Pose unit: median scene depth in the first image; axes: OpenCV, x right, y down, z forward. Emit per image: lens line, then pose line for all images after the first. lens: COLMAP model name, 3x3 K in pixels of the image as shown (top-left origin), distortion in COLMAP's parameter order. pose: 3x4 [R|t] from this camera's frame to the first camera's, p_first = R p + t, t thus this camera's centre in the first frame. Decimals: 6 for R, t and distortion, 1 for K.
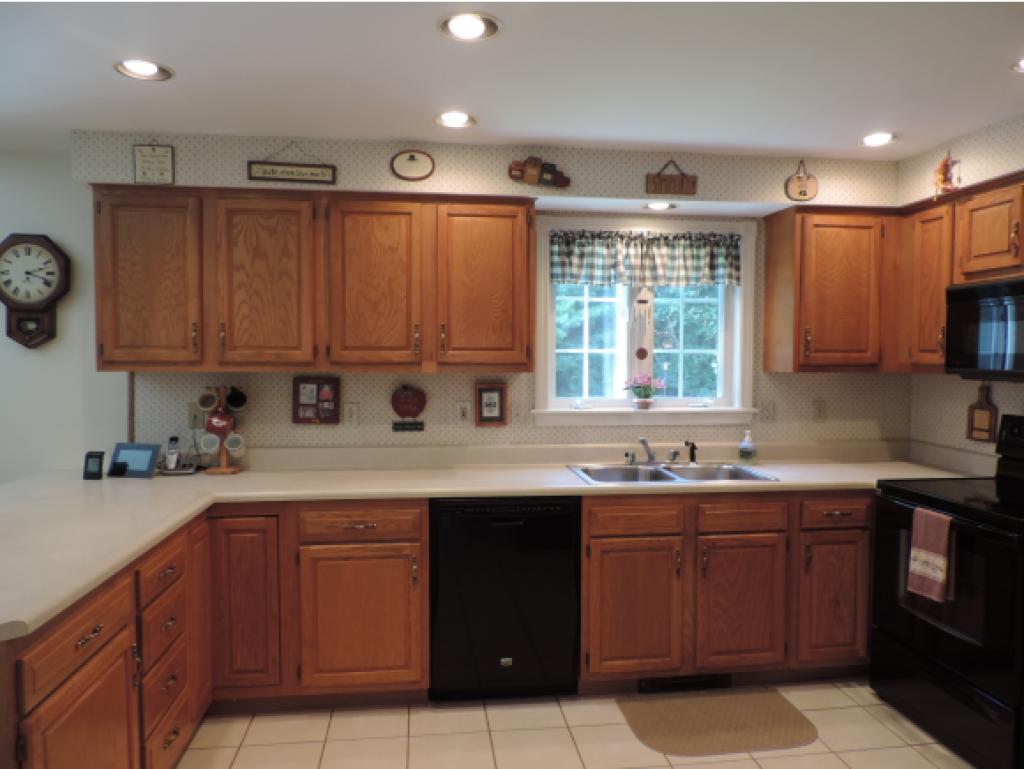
lens RADIAL K [[731.0, 0, 515.2], [0, 731.0, 385.0], [0, 0, 1]] dist [-0.021222, 0.005077]
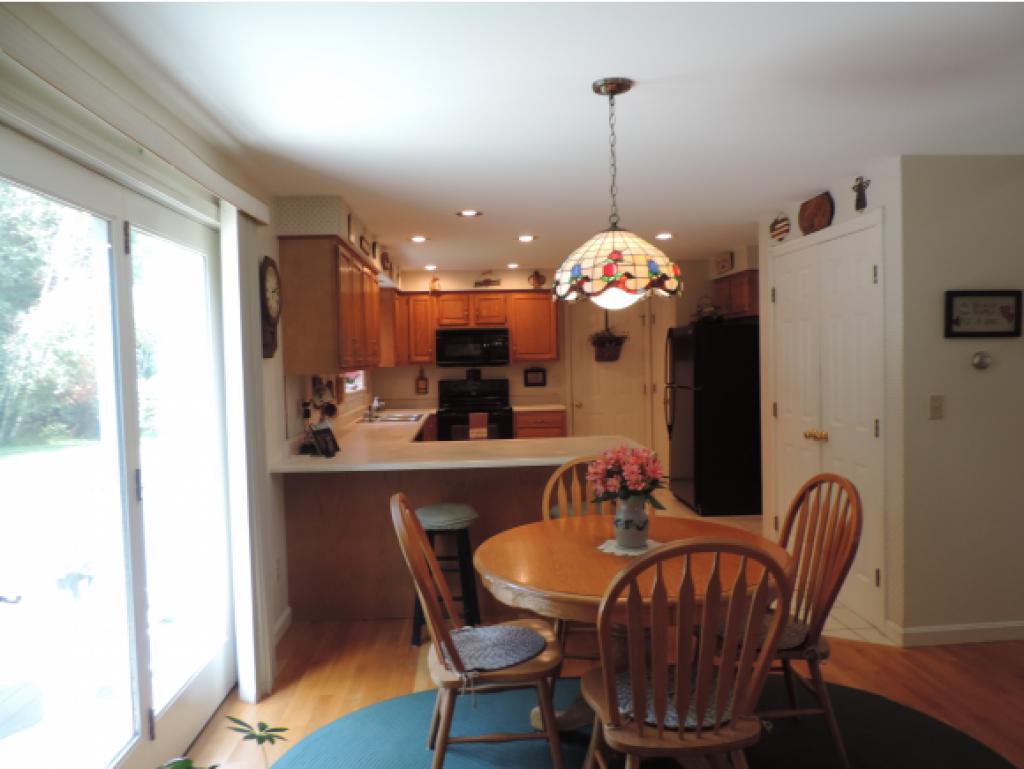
lens RADIAL K [[731.0, 0, 515.2], [0, 731.0, 385.0], [0, 0, 1]] dist [-0.021222, 0.005077]
pose [[0.067897, -0.043599, 0.996739, -1.818187], [0.066218, 0.997039, 0.039102, -0.025598], [-0.995492, 0.063347, 0.070583, 0.552491]]
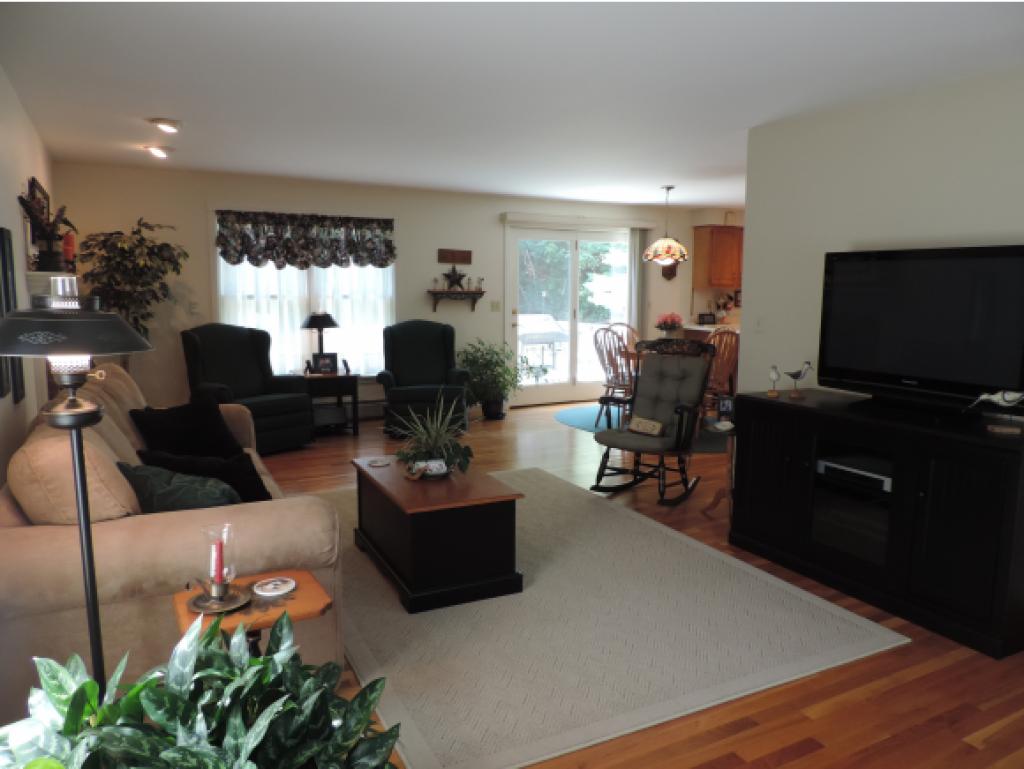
lens RADIAL K [[727.5, 0, 514.0], [0, 727.5, 385.5], [0, 0, 1]] dist [-0.007441, -0.026362]
pose [[0.936557, -0.040076, 0.348216, -2.273280], [0.006865, 0.995349, 0.096091, 0.084411], [-0.350448, -0.087604, 0.932476, -1.470833]]
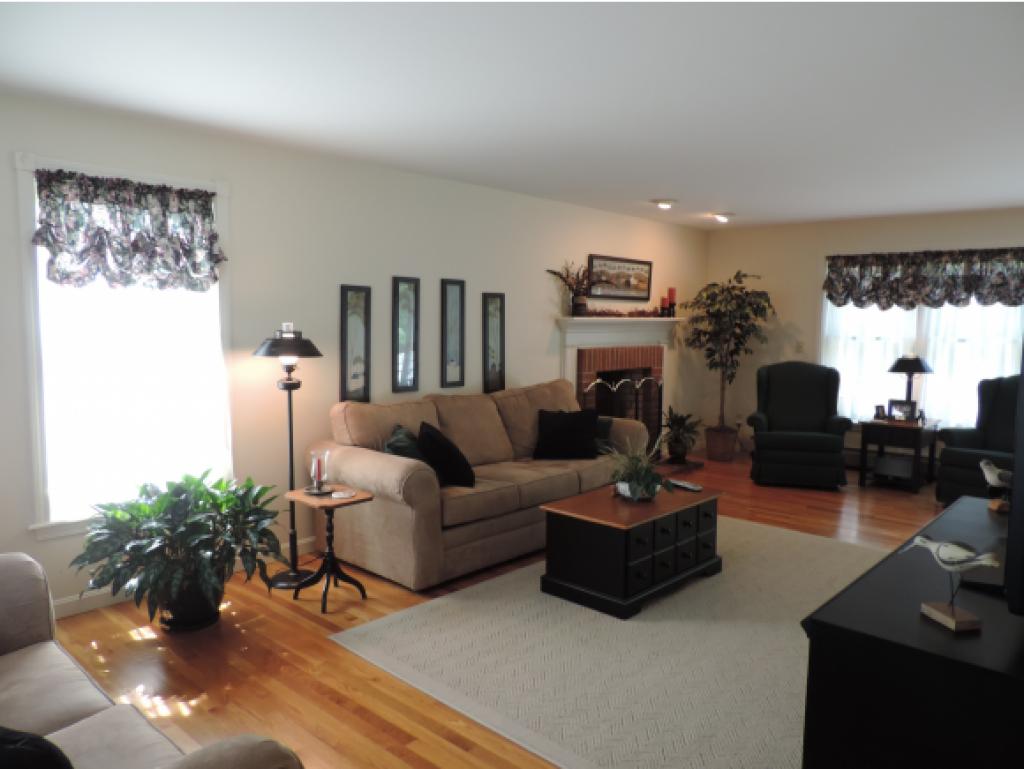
lens RADIAL K [[727.5, 0, 514.0], [0, 727.5, 385.5], [0, 0, 1]] dist [-0.007441, -0.026362]
pose [[0.644578, 0.074724, -0.760878, -1.240235], [-0.038468, 0.997122, 0.065337, 0.064030], [0.763570, -0.012845, 0.645597, -1.354301]]
